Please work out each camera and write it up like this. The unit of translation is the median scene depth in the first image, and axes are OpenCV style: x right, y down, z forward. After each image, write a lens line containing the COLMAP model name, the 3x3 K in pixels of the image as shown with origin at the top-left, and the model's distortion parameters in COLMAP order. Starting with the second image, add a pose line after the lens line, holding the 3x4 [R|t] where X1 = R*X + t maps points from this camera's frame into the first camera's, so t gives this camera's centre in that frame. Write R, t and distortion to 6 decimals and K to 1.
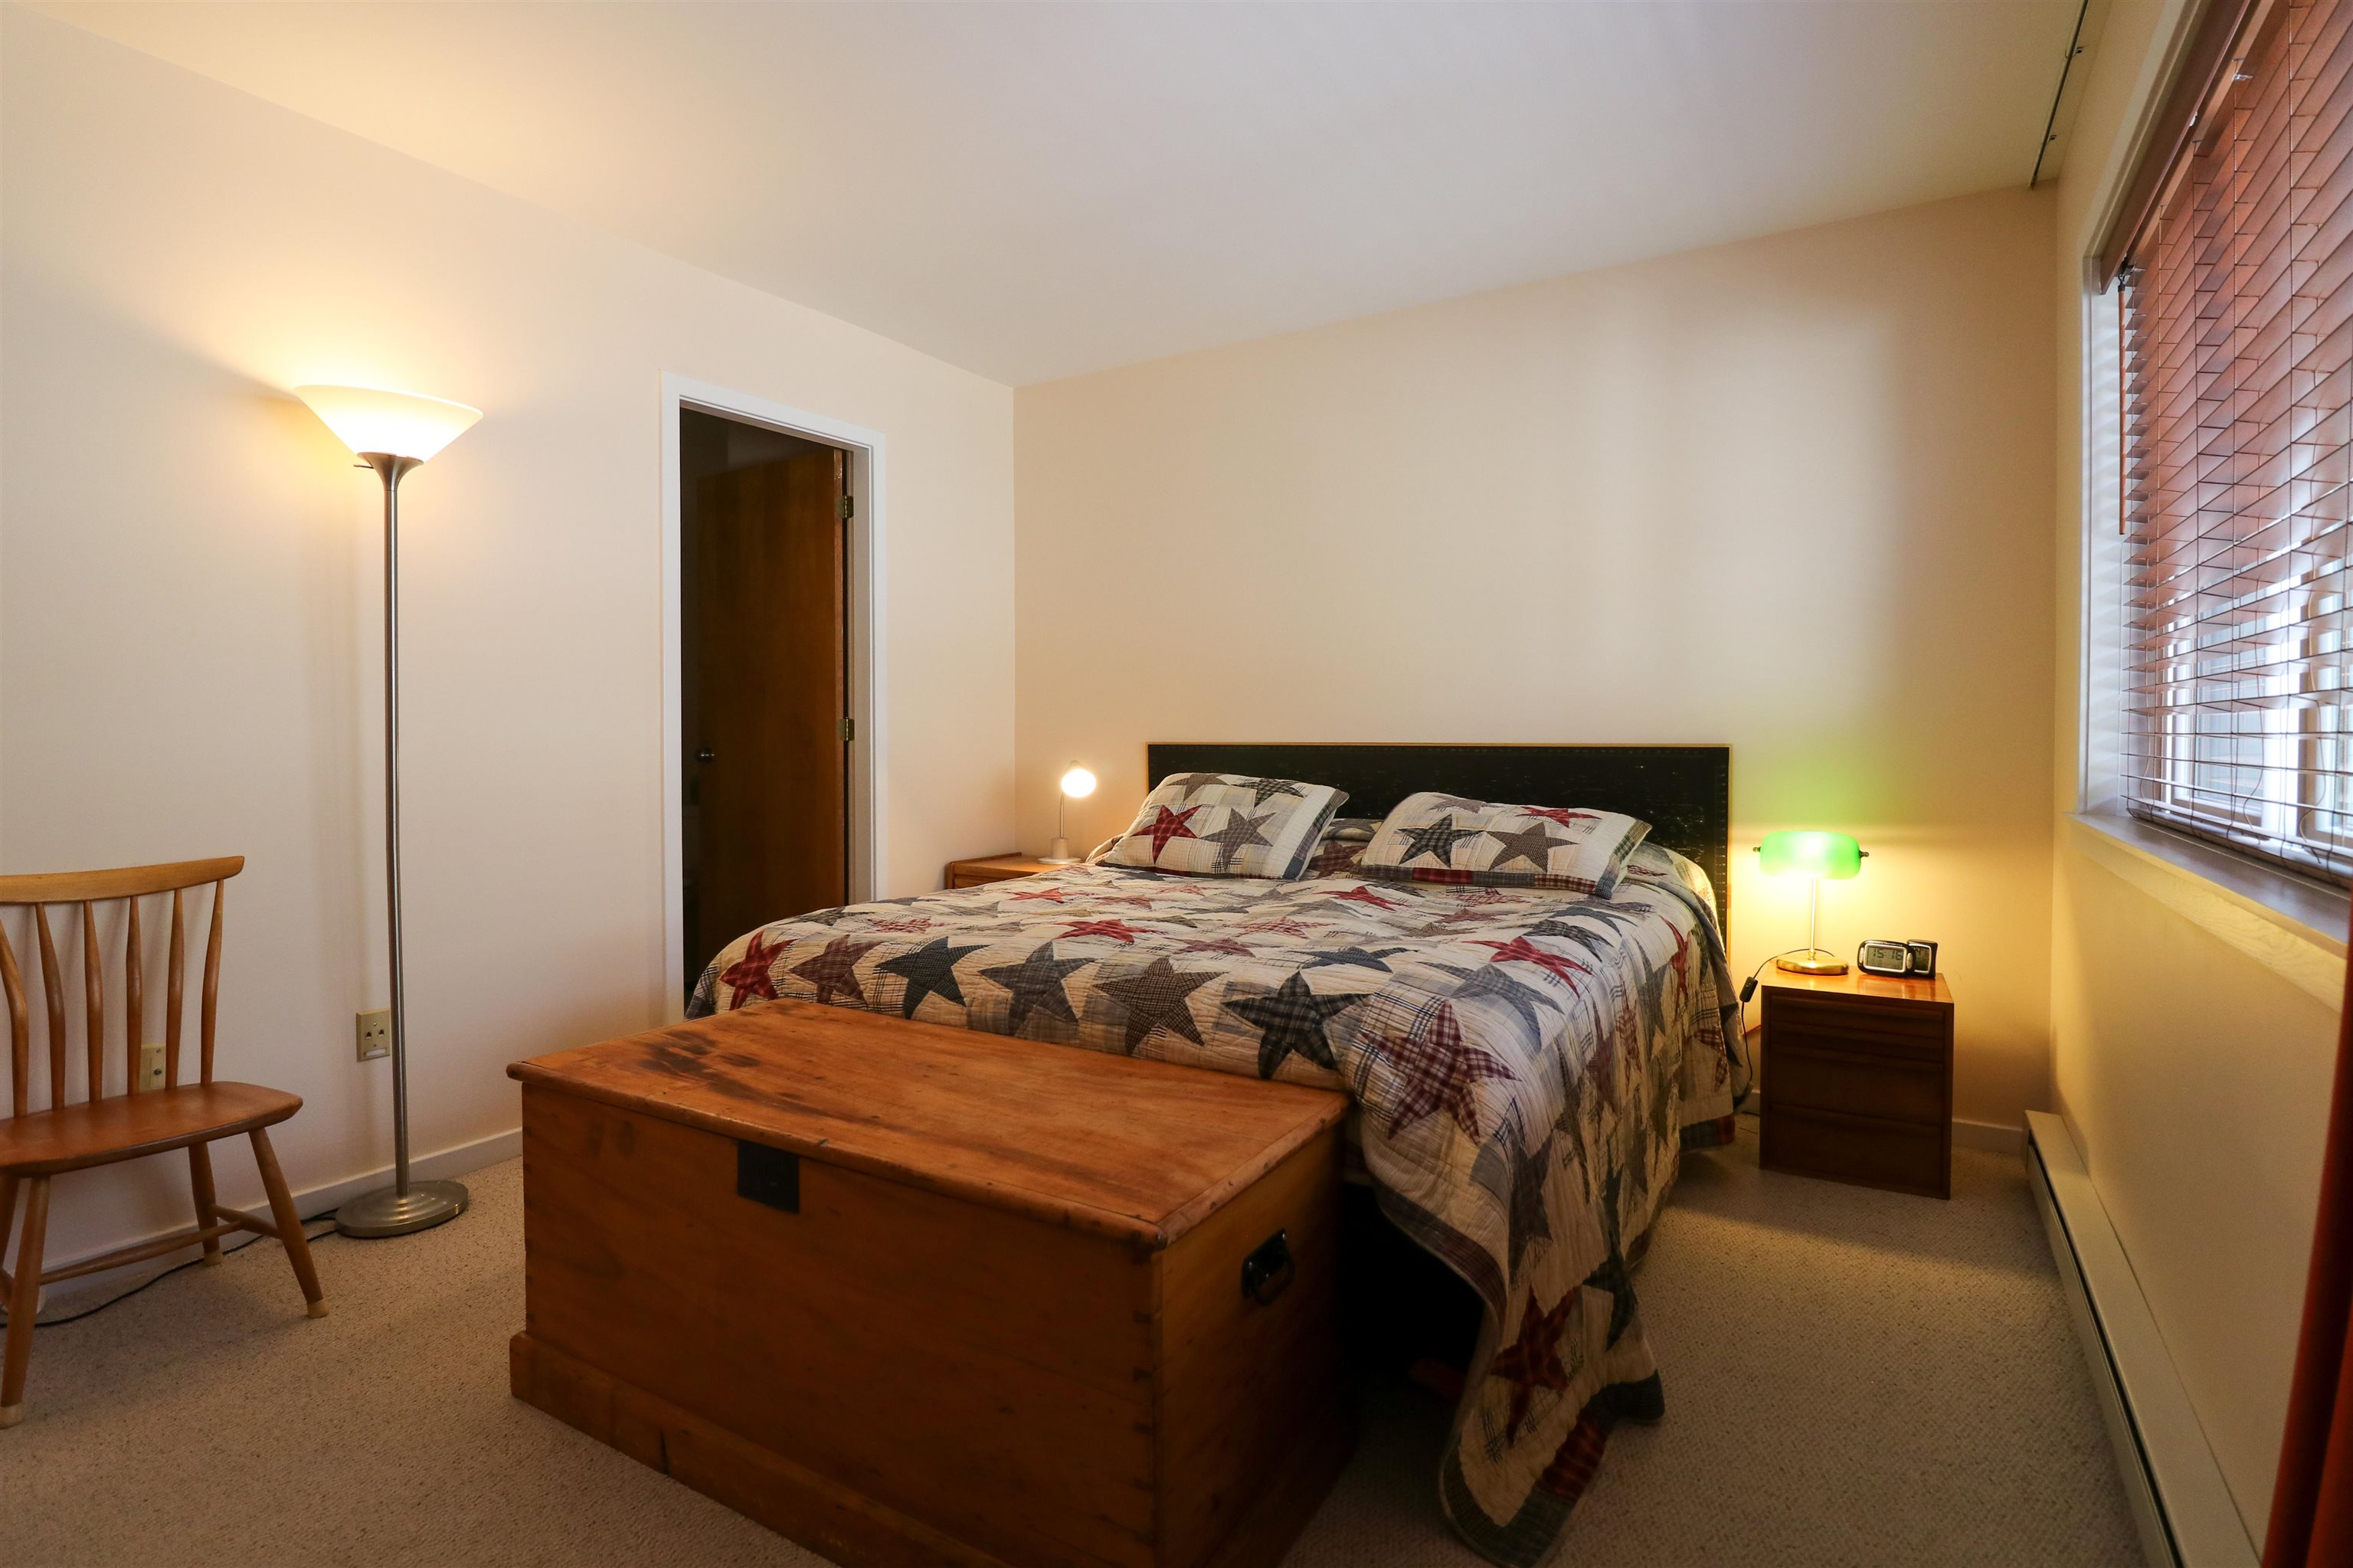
lens RADIAL K [[1124.7, 0, 1174.6], [0, 1124.7, 752.5], [0, 0, 1]] dist [-0.000256, -0.012472]
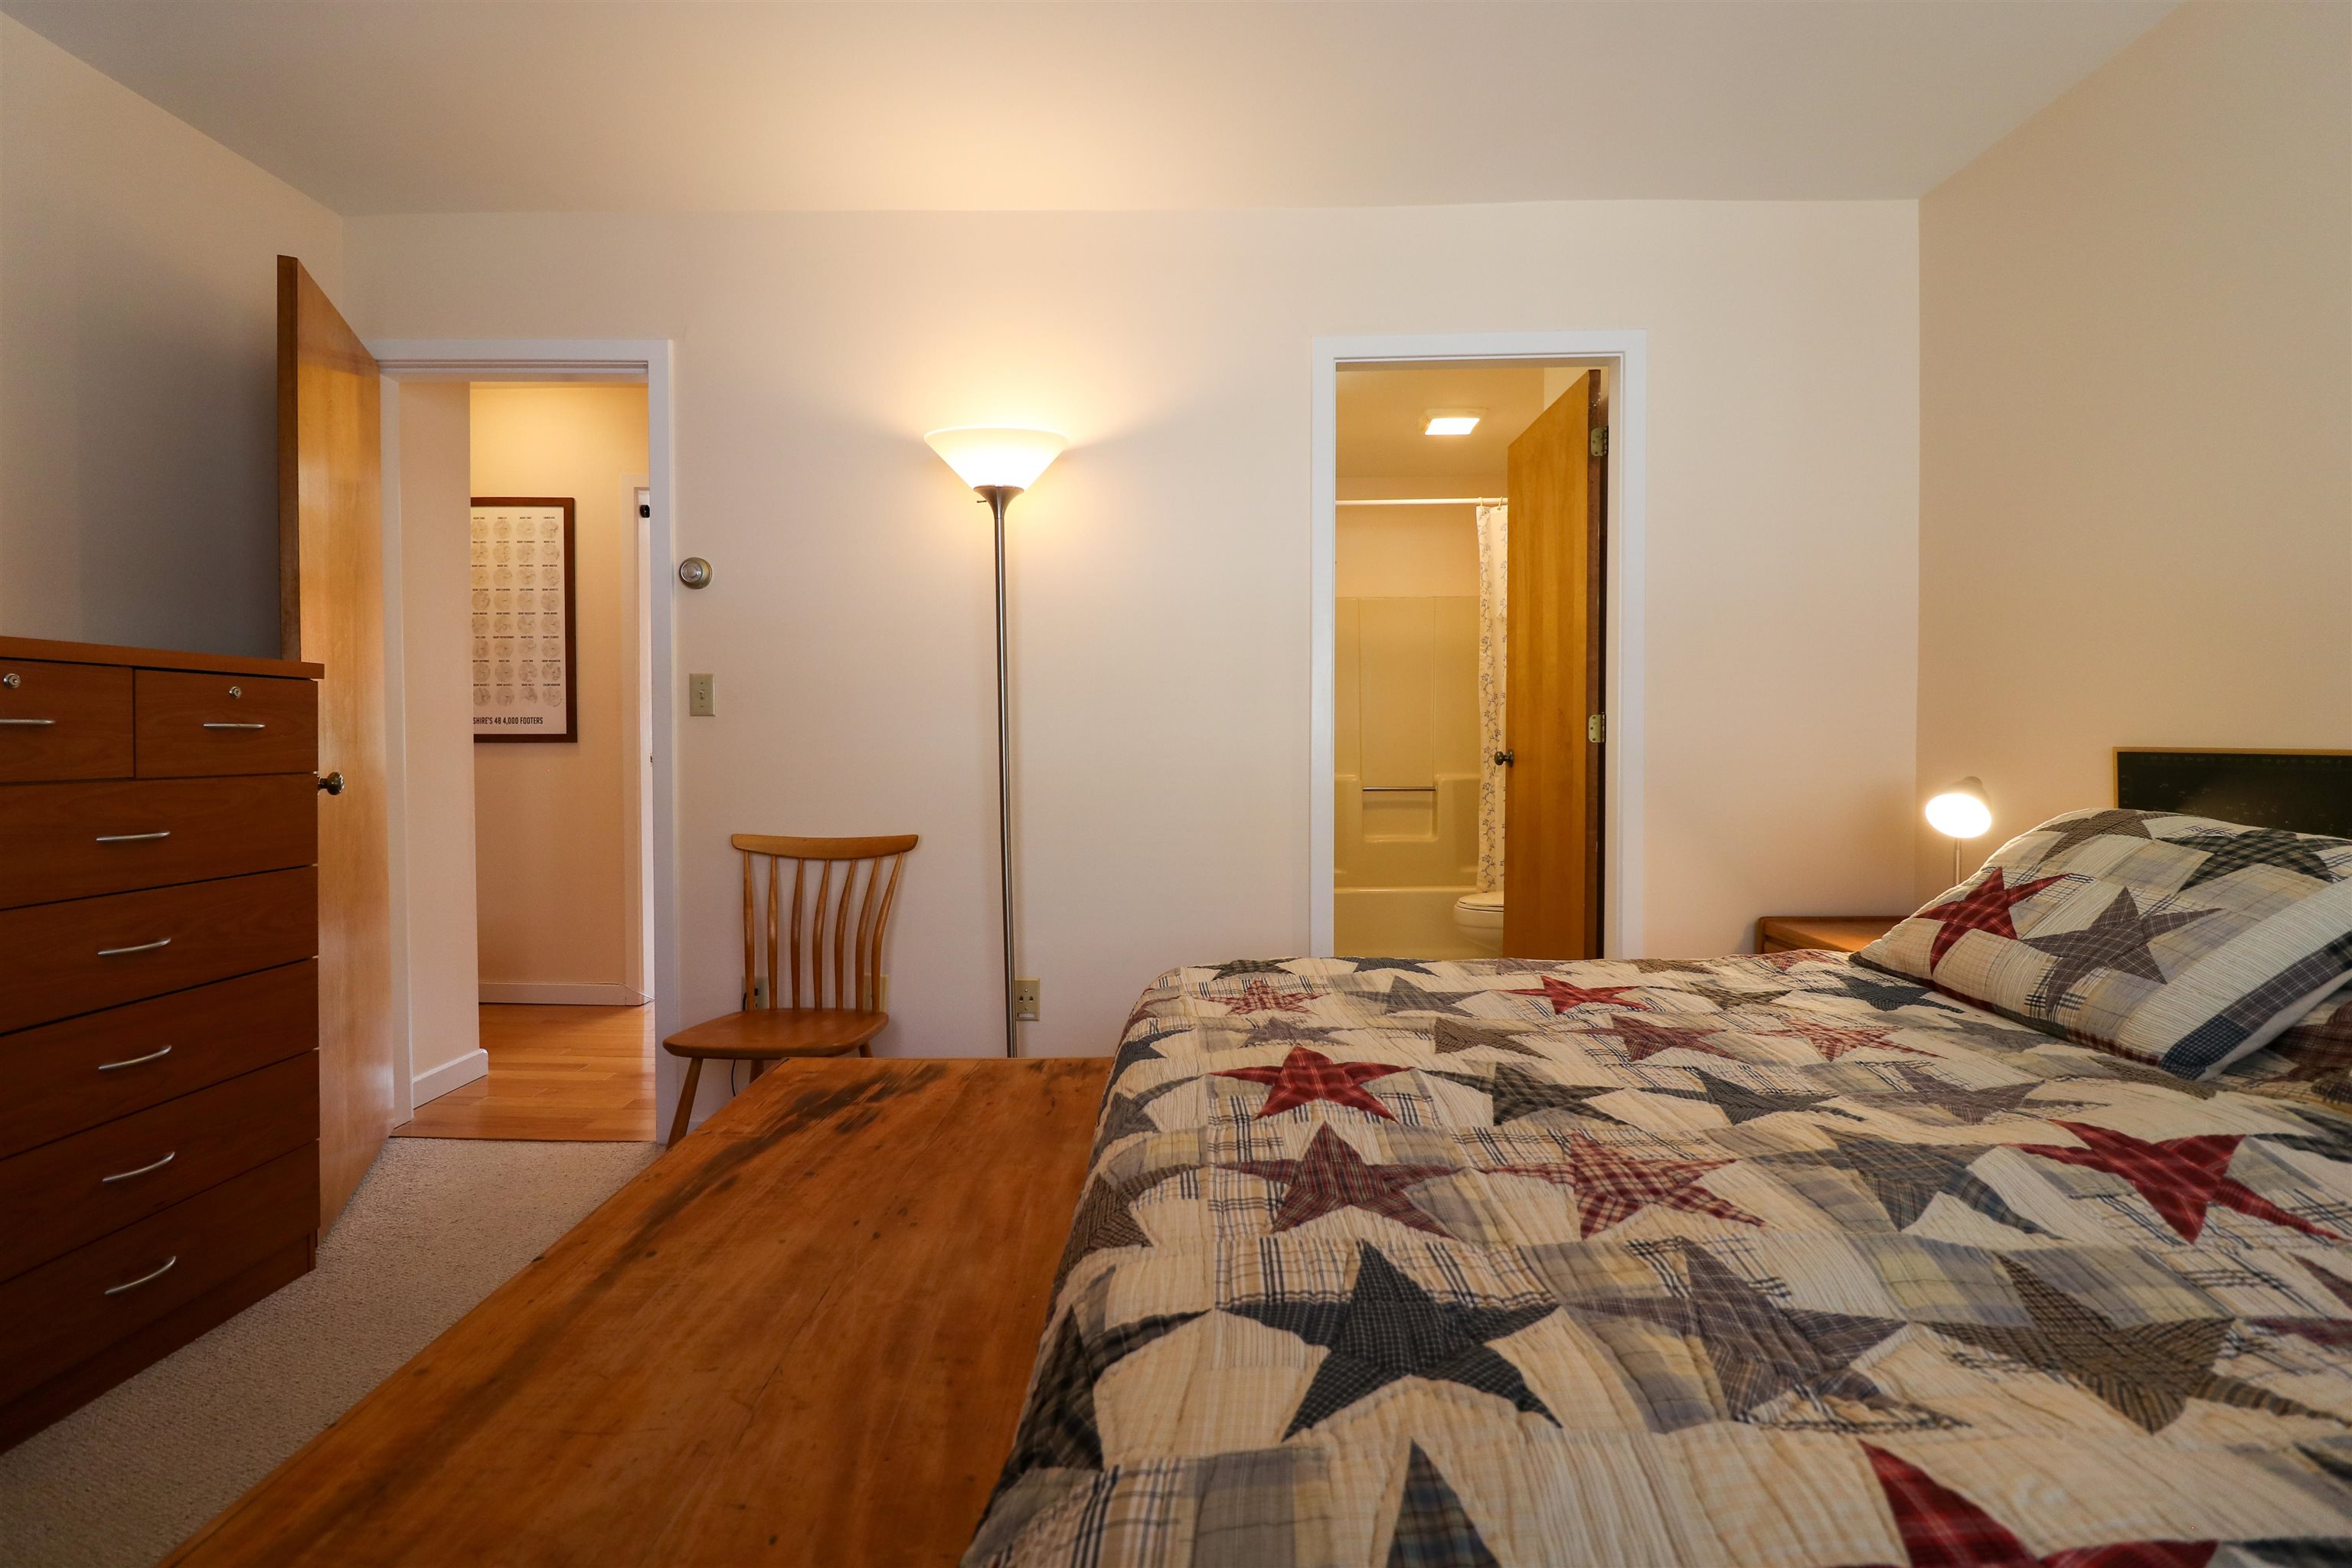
lens RADIAL K [[1098.1, 0, 1177.2], [0, 1098.1, 766.8], [0, 0, 1]] dist [-0.001322, -0.011681]
pose [[0.517317, 0.022643, -0.855494, 0.249637], [-0.009527, 0.999740, 0.020699, -0.007967], [0.855741, -0.002558, 0.517399, 0.436666]]
